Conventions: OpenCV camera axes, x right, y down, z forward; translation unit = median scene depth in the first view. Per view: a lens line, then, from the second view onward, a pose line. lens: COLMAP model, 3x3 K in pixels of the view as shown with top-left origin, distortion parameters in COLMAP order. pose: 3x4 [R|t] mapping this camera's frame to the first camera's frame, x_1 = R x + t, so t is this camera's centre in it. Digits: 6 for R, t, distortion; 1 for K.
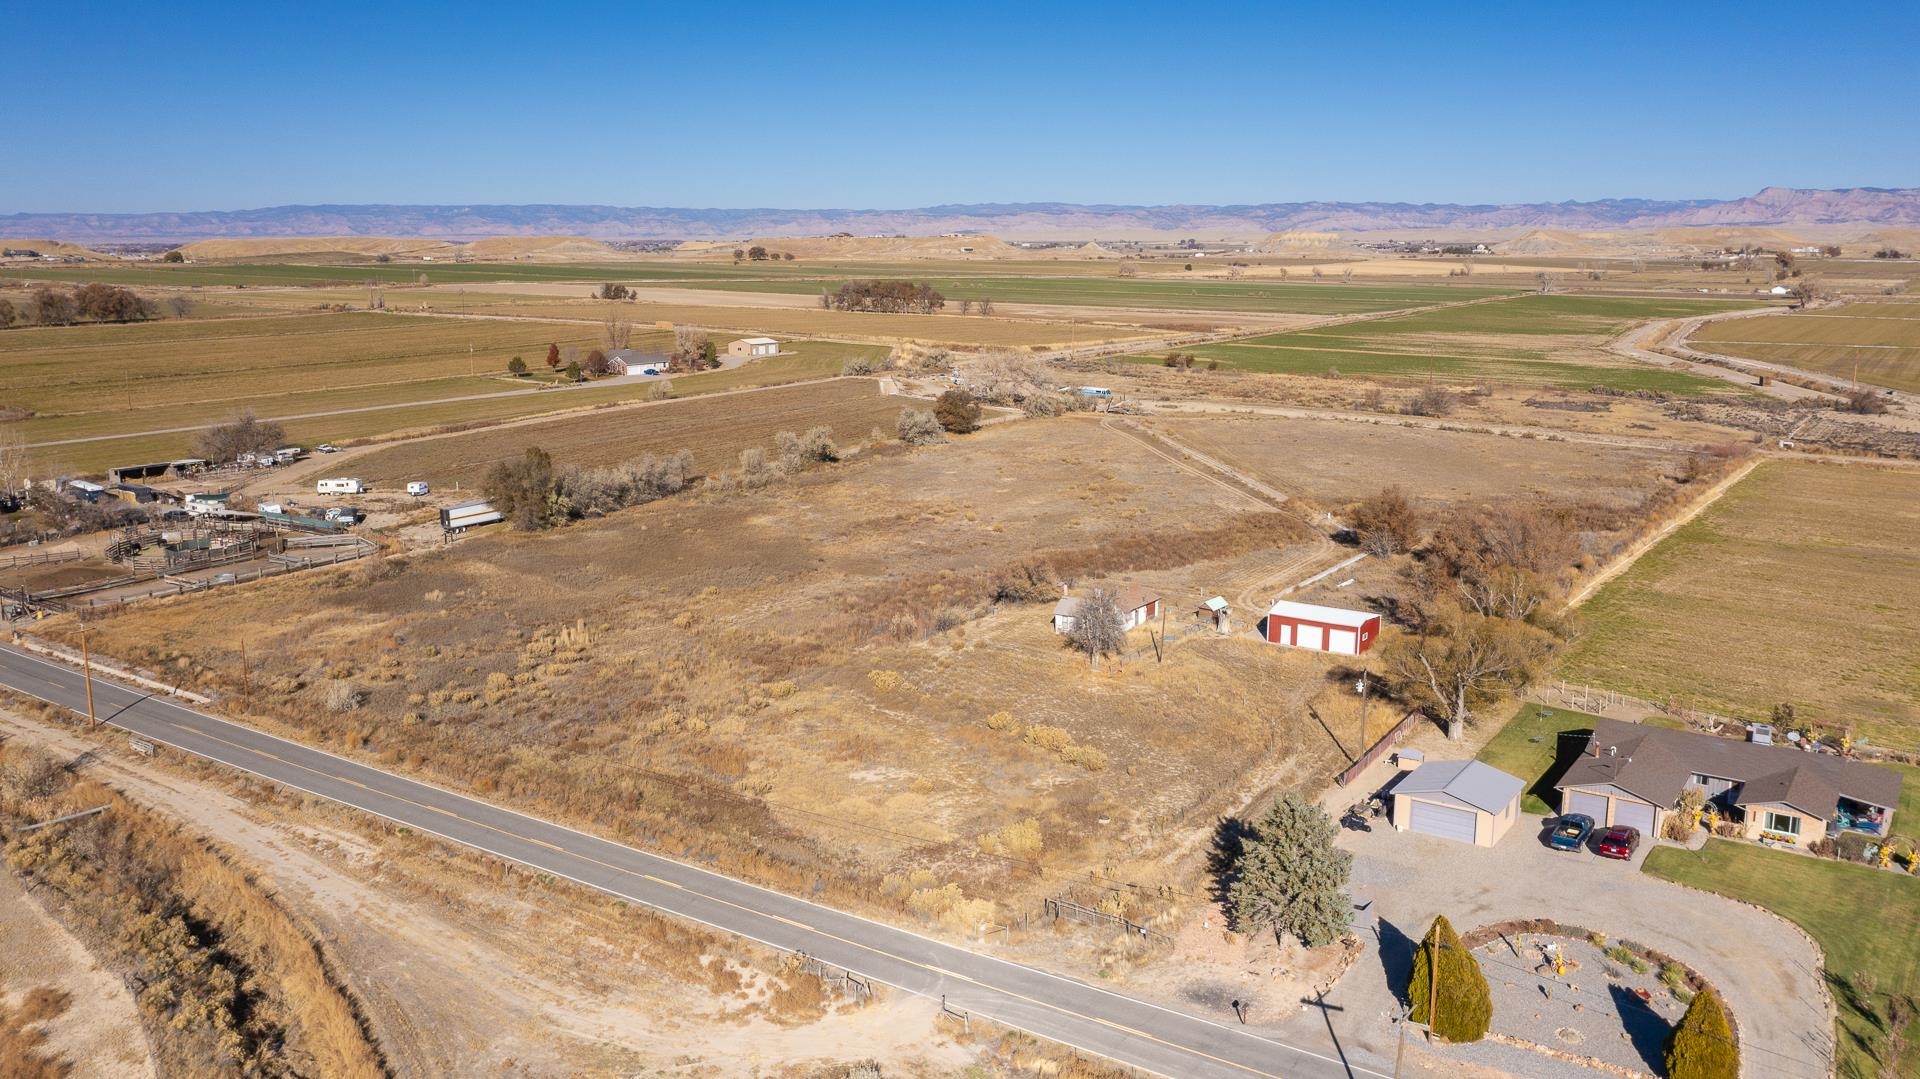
lens RADIAL K [[1523.0, 0, 961.3], [0, 1523.0, 538.2], [0, 0, 1]] dist [-0.011038, 0.003271]
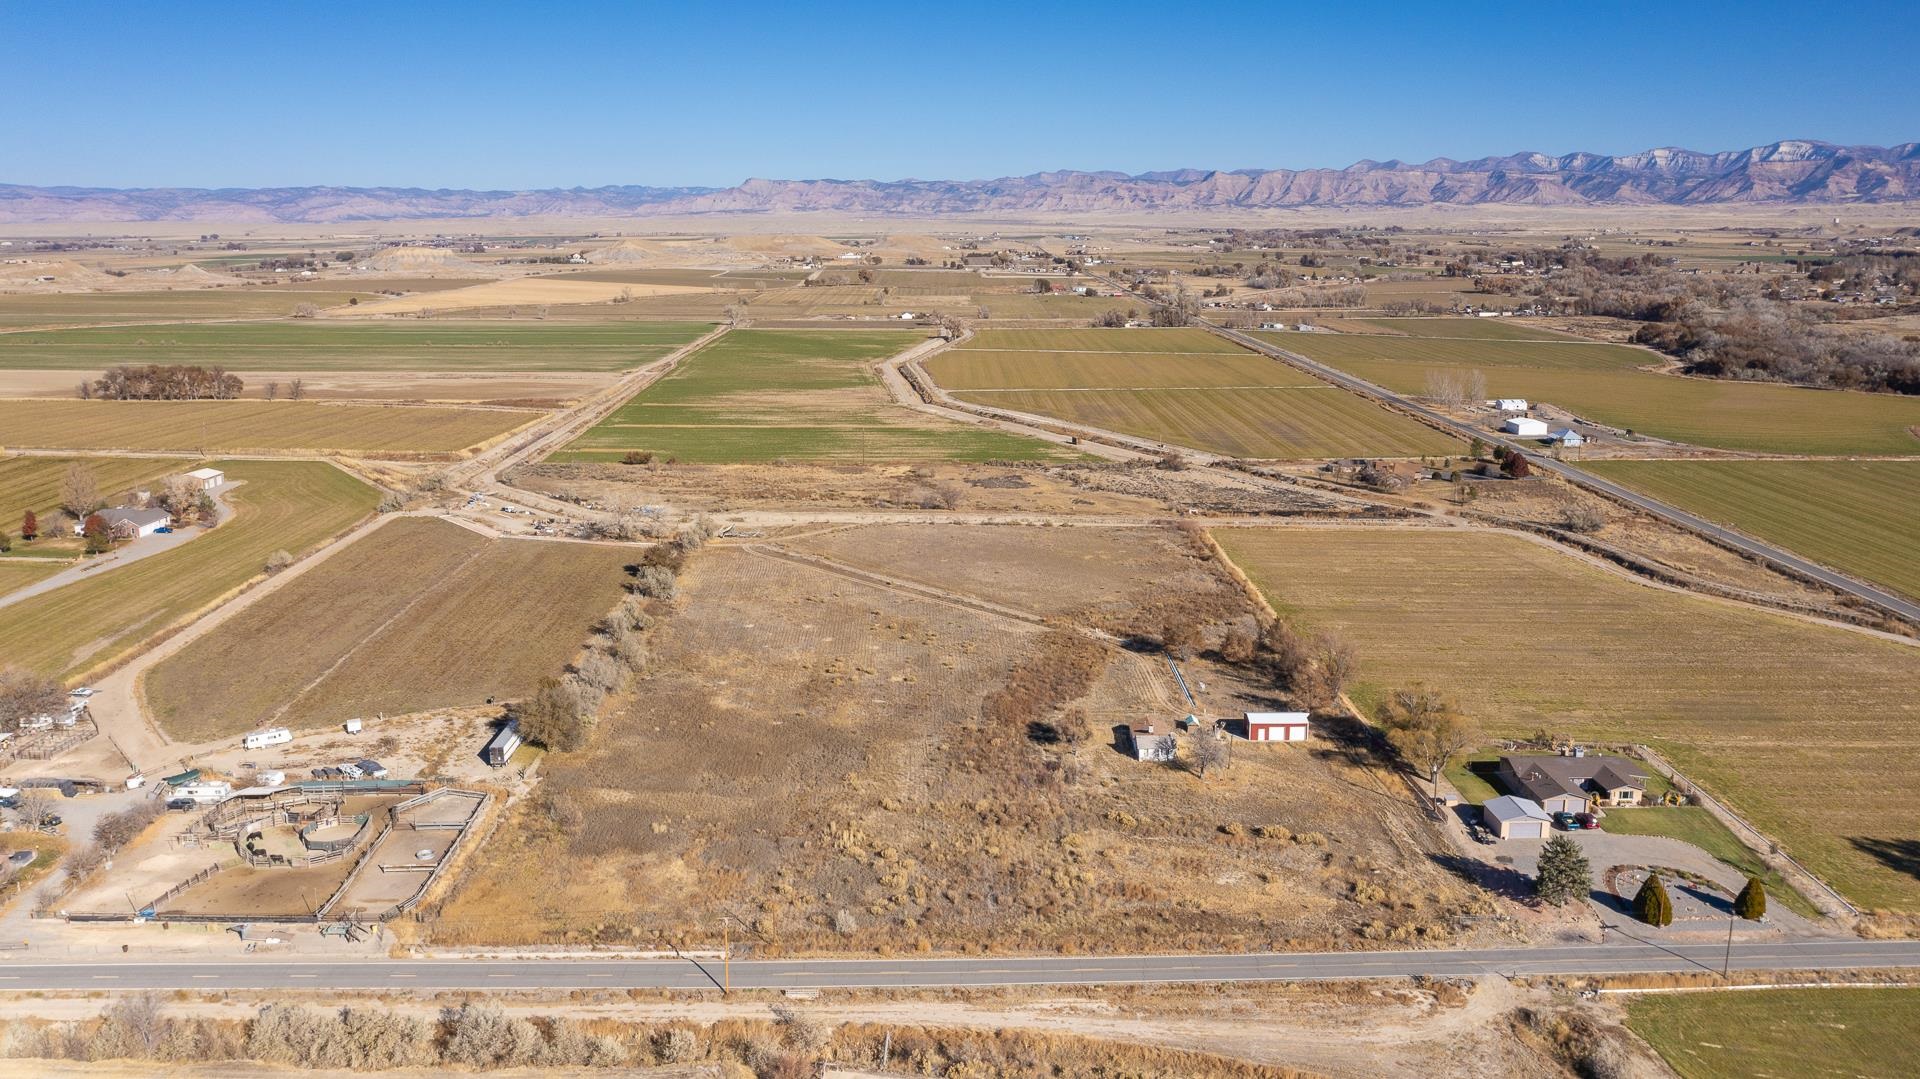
lens RADIAL K [[1523.0, 0, 963.1], [0, 1523.0, 543.4], [0, 0, 1]] dist [-0.011038, 0.003271]
pose [[0.812195, -0.122385, 0.570405, -0.473887], [0.113496, 0.992214, 0.051282, -0.129299], [-0.572240, 0.023087, 0.819761, -0.081517]]
